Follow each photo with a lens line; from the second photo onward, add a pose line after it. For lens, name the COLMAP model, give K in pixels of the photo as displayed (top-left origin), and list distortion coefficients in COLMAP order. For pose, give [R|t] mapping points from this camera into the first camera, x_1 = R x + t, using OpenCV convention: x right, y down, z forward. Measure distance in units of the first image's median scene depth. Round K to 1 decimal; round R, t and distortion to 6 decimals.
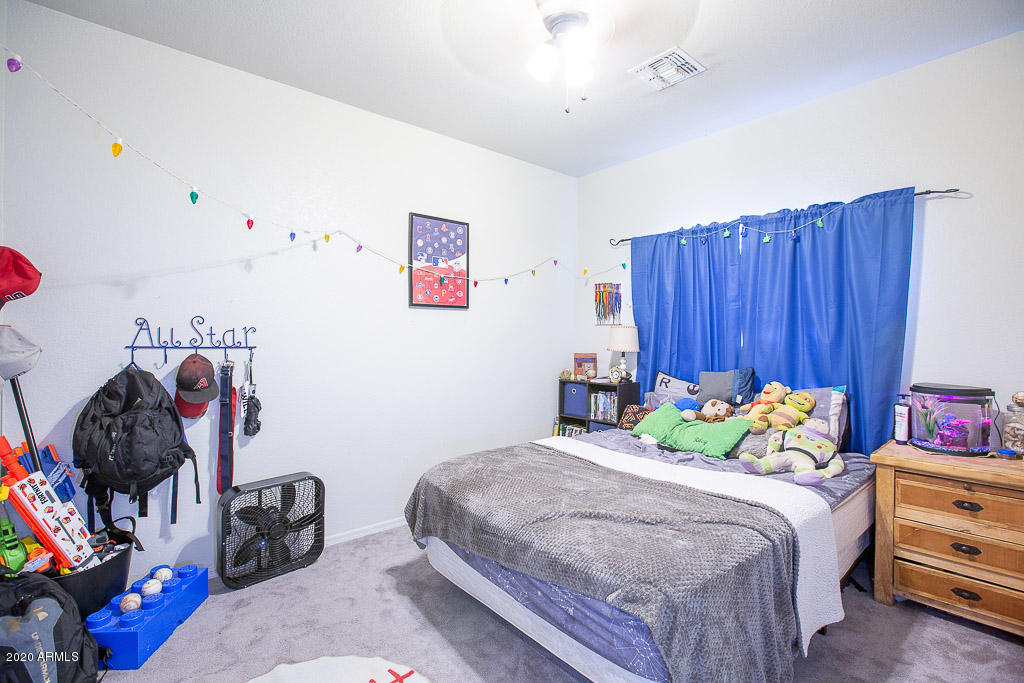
lens RADIAL K [[477.4, 0, 509.0], [0, 477.4, 329.3], [0, 0, 1]] dist [-0.032451, 0.001160]
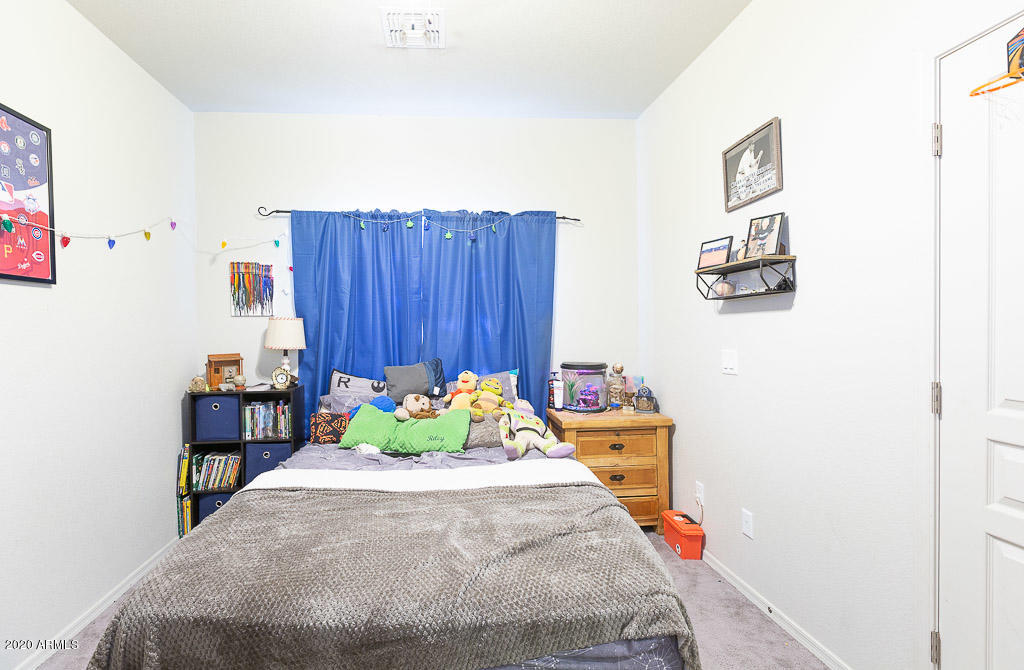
lens RADIAL K [[482.9, 0, 474.9], [0, 482.9, 332.5], [0, 0, 1]] dist [-0.013187, 0.000325]
pose [[0.586530, -0.016918, 0.809751, -0.264166], [0.001341, 0.999801, 0.019918, 0.002599], [-0.809927, -0.010596, 0.586436, 0.292756]]
